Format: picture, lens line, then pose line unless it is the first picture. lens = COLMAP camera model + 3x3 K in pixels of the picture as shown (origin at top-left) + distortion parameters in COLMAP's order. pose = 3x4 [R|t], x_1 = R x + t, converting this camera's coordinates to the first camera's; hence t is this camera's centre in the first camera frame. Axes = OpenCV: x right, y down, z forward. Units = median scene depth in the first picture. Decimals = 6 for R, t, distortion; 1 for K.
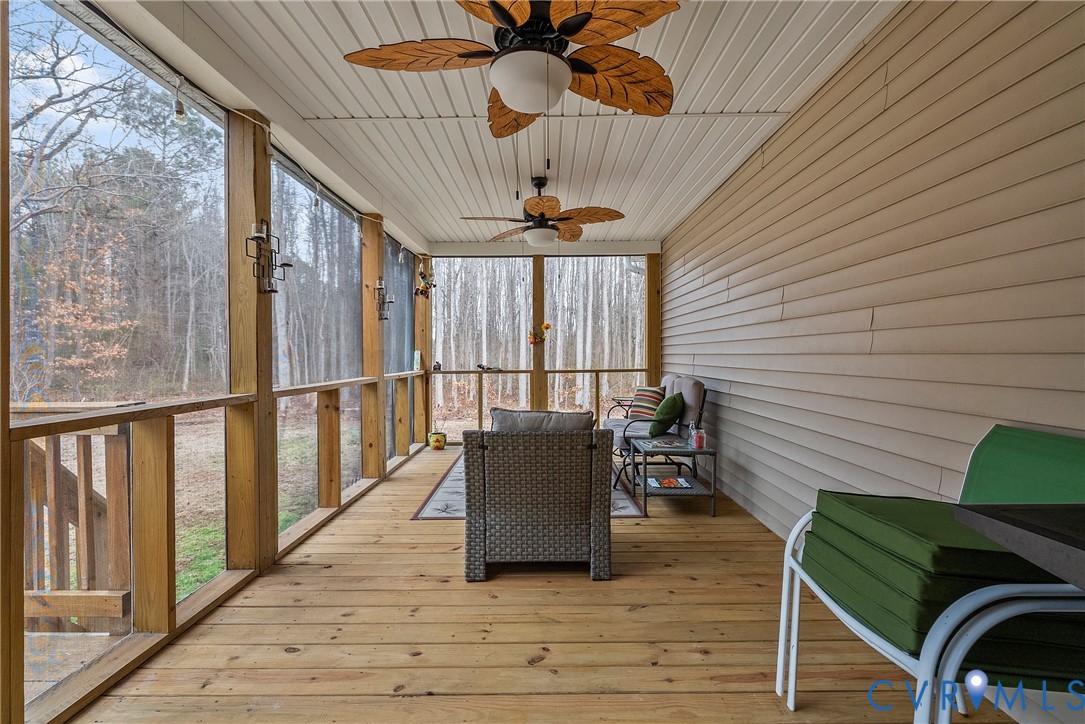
lens RADIAL K [[492.3, 0, 536.5], [0, 492.3, 355.7], [0, 0, 1]] dist [-0.007520, 0.003319]
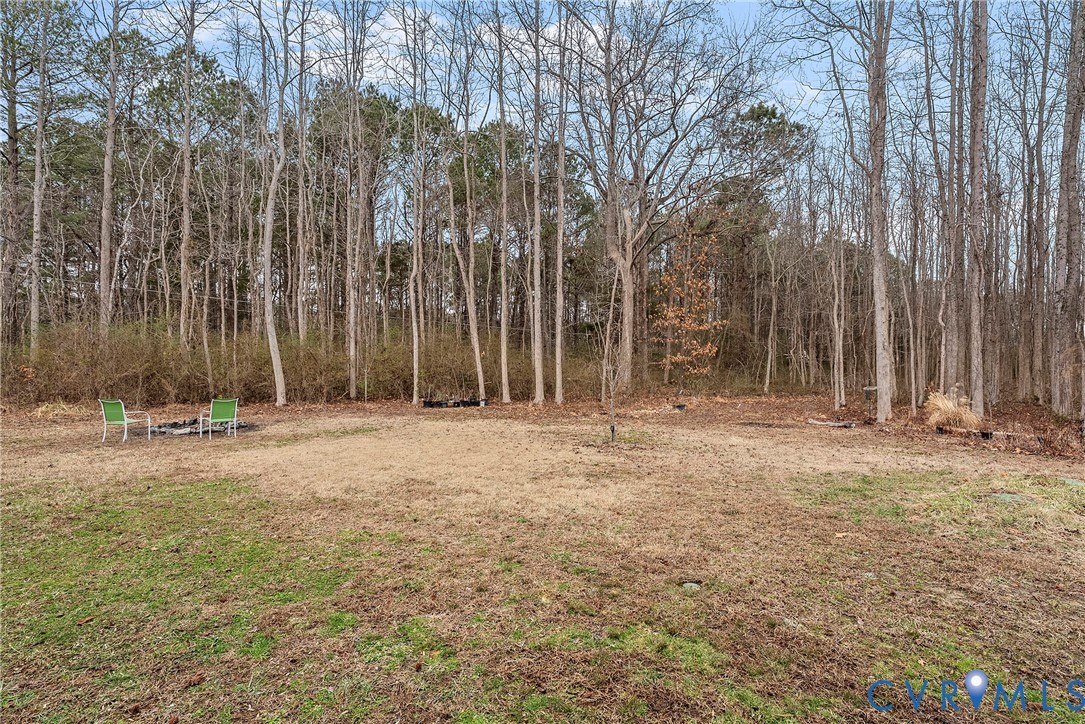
lens RADIAL K [[492.3, 0, 543.7], [0, 492.3, 364.4], [0, 0, 1]] dist [-0.007520, 0.003319]
pose [[0.496603, 0.010983, -0.867909, -0.115364], [-0.012886, 0.999903, 0.005280, 0.023934], [0.867882, 0.008562, 0.496696, 0.170724]]
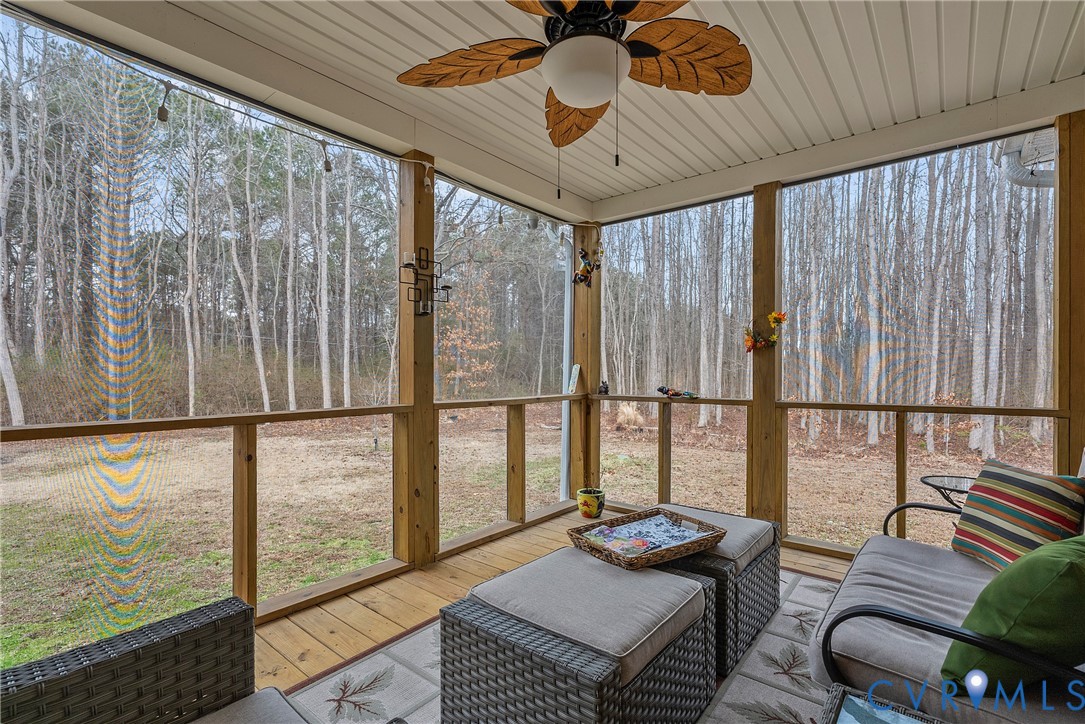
lens RADIAL K [[492.3, 0, 538.1], [0, 492.3, 368.5], [0, 0, 1]] dist [-0.007520, 0.003319]
pose [[0.777590, 0.003425, -0.628762, 0.039864], [-0.007046, 0.999970, -0.003267, -0.000578], [0.628732, 0.006970, 0.777591, 0.116026]]
